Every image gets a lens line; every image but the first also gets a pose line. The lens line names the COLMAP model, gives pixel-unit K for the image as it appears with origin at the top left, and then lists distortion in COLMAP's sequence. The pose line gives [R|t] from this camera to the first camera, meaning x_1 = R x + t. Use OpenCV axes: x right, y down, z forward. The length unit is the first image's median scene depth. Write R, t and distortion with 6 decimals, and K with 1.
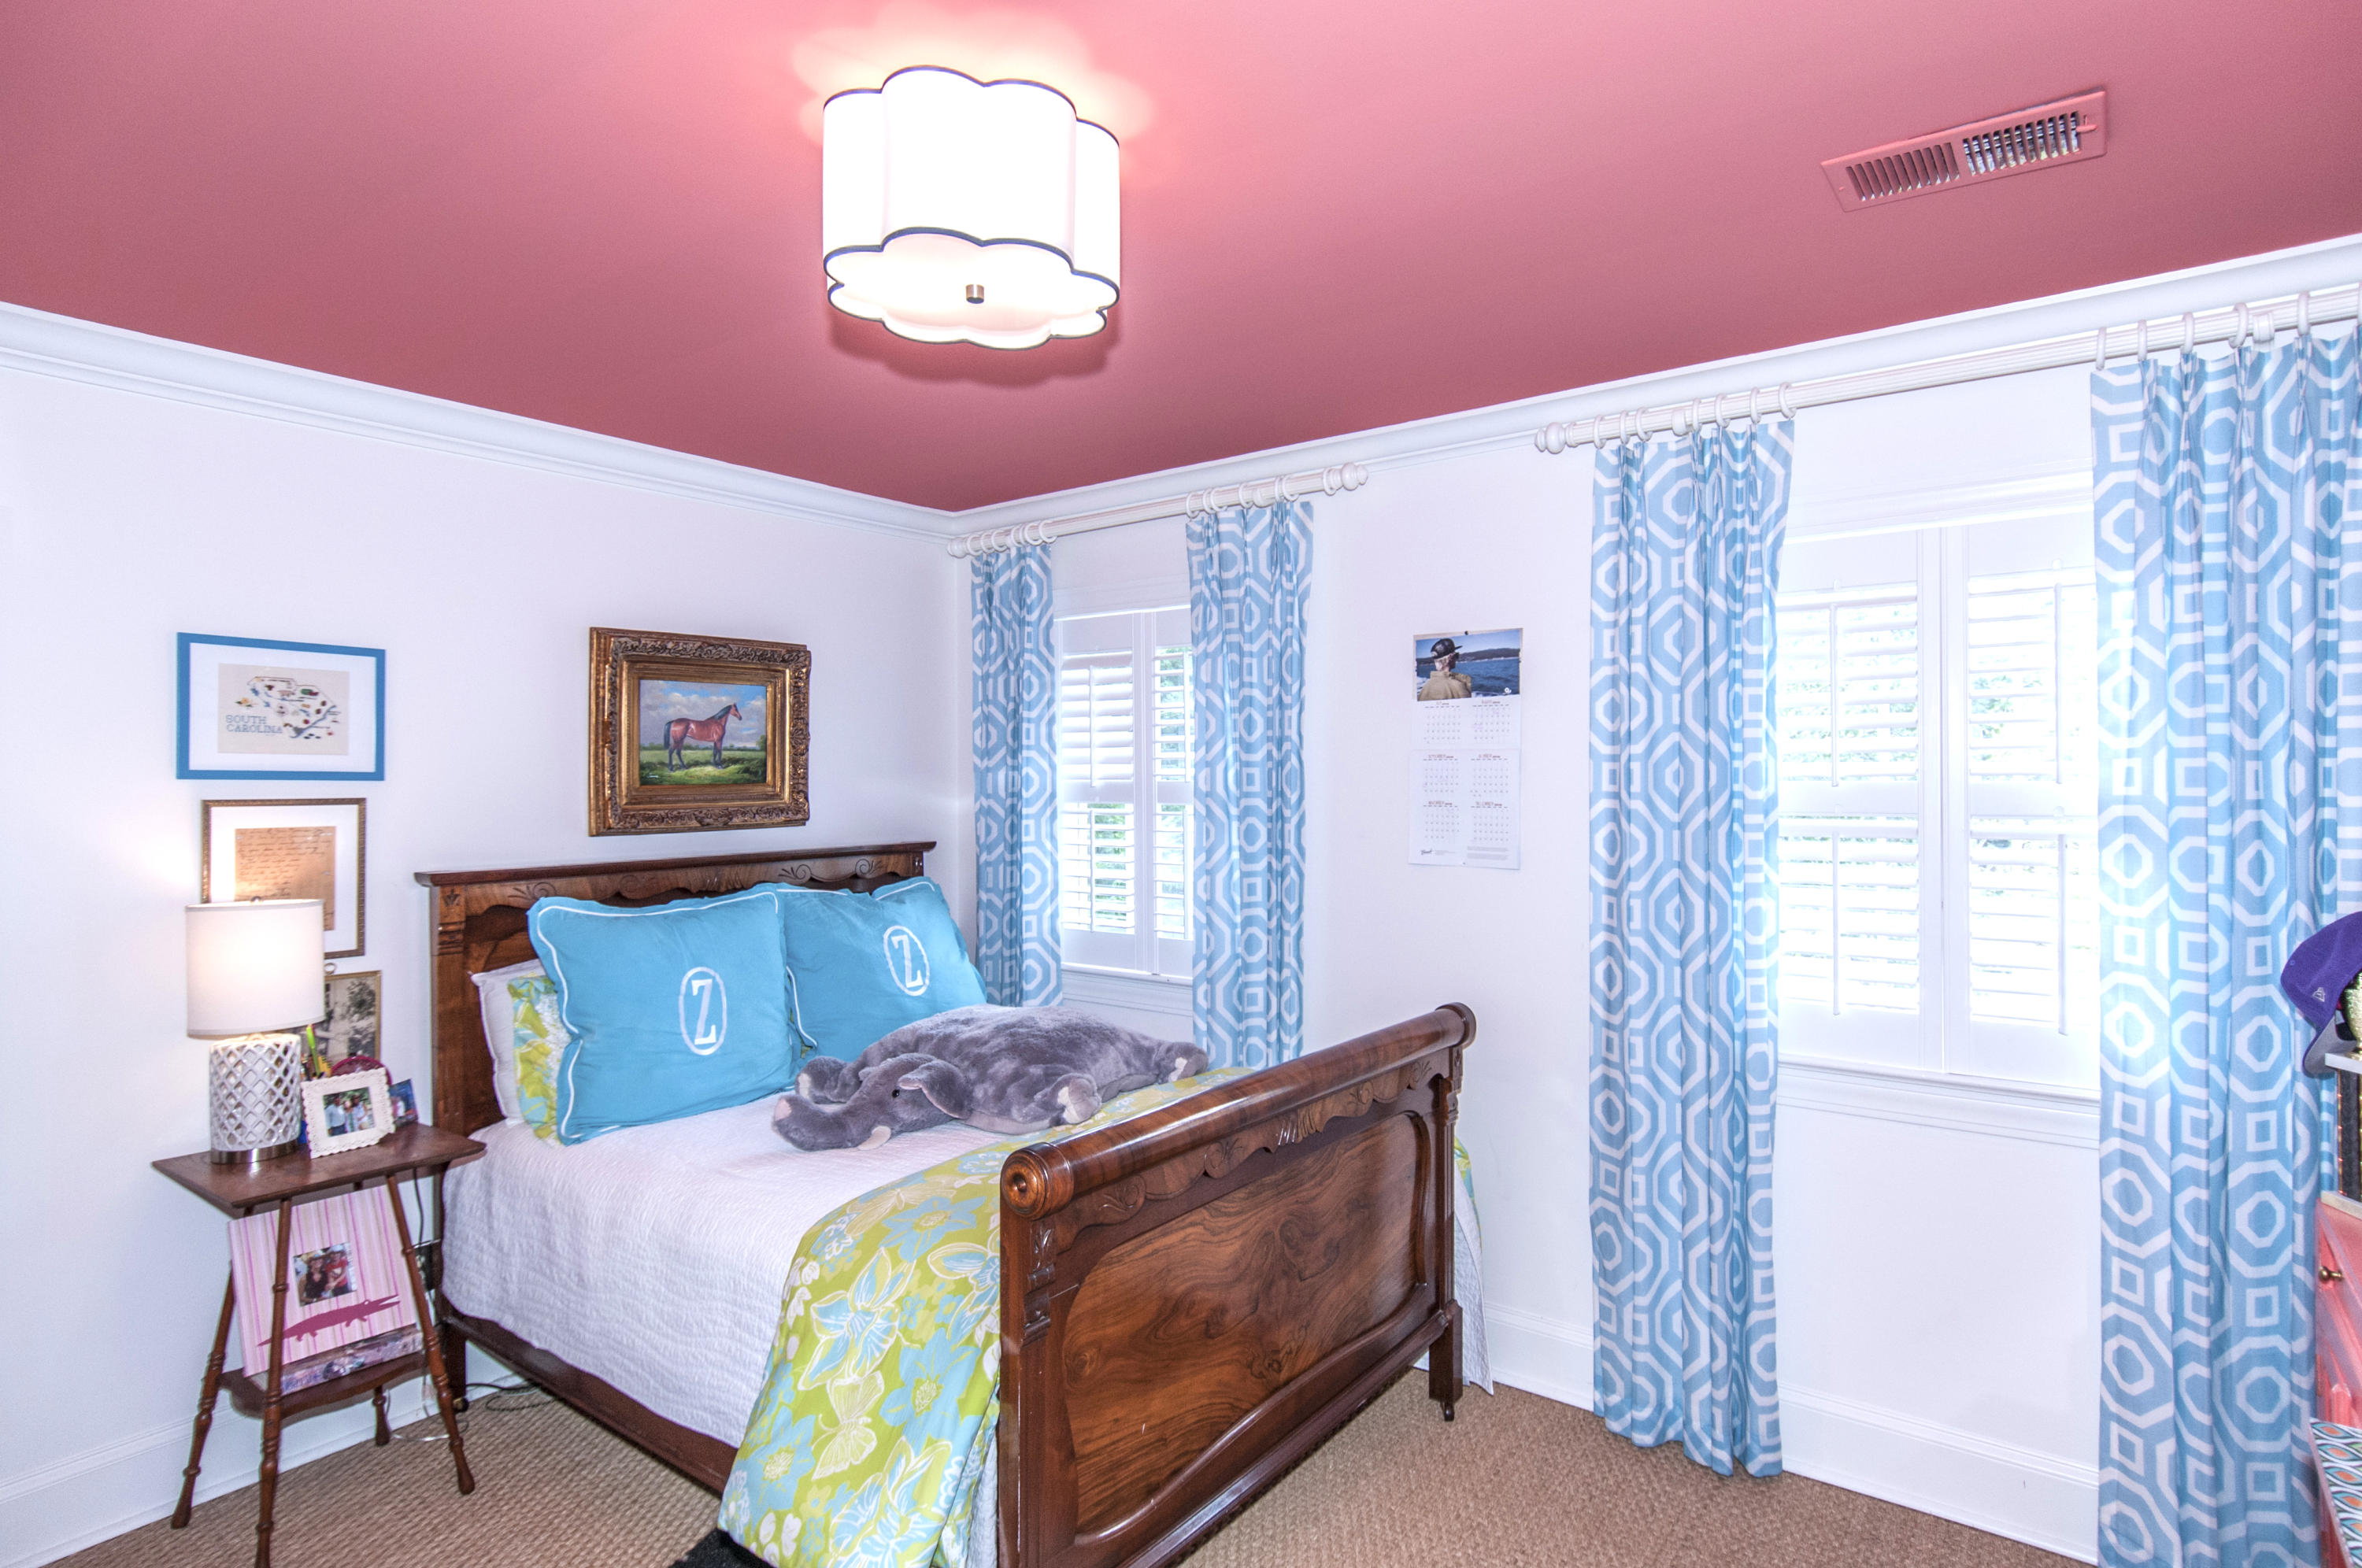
lens RADIAL K [[1225.1, 0, 1212.3], [0, 1225.1, 780.7], [0, 0, 1]] dist [0.024403, -0.018215]
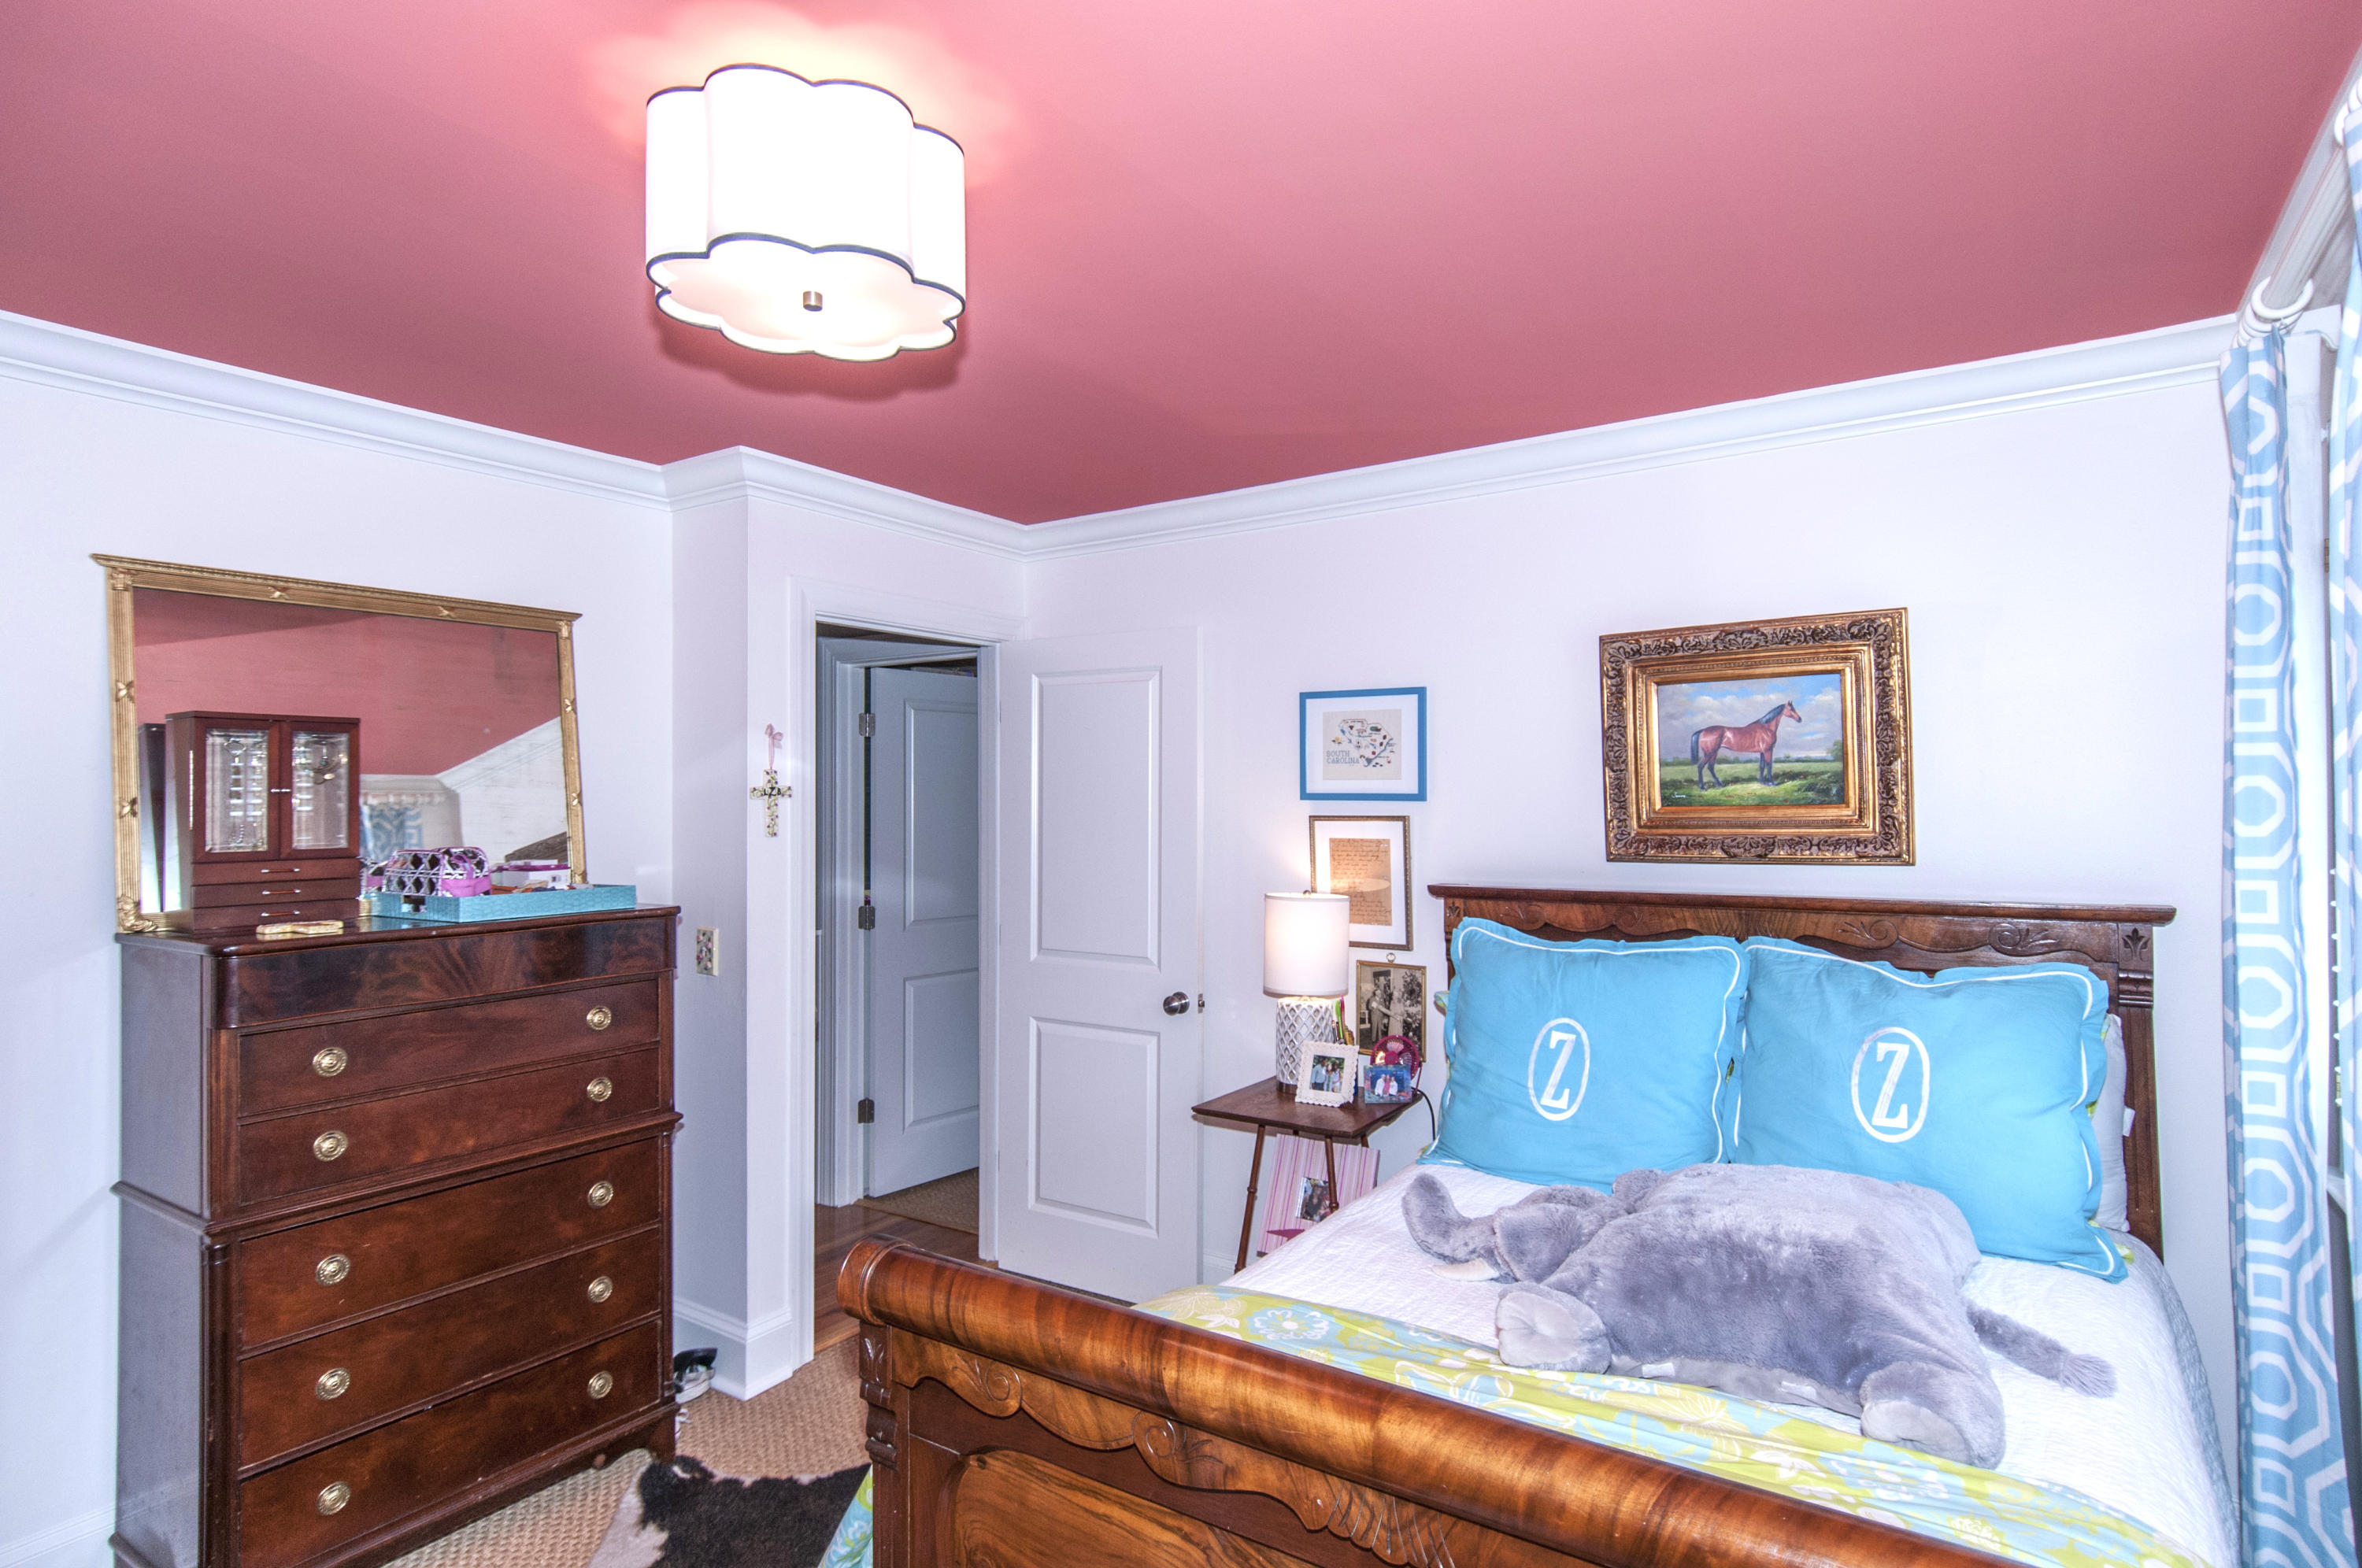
lens RADIAL K [[1225.1, 0, 1212.3], [0, 1225.1, 780.7], [0, 0, 1]] dist [0.024403, -0.018215]
pose [[0.050172, -0.012418, -0.998663, 0.404956], [0.002297, 0.999921, -0.012318, -0.004734], [0.998738, -0.001676, 0.050196, 0.662034]]
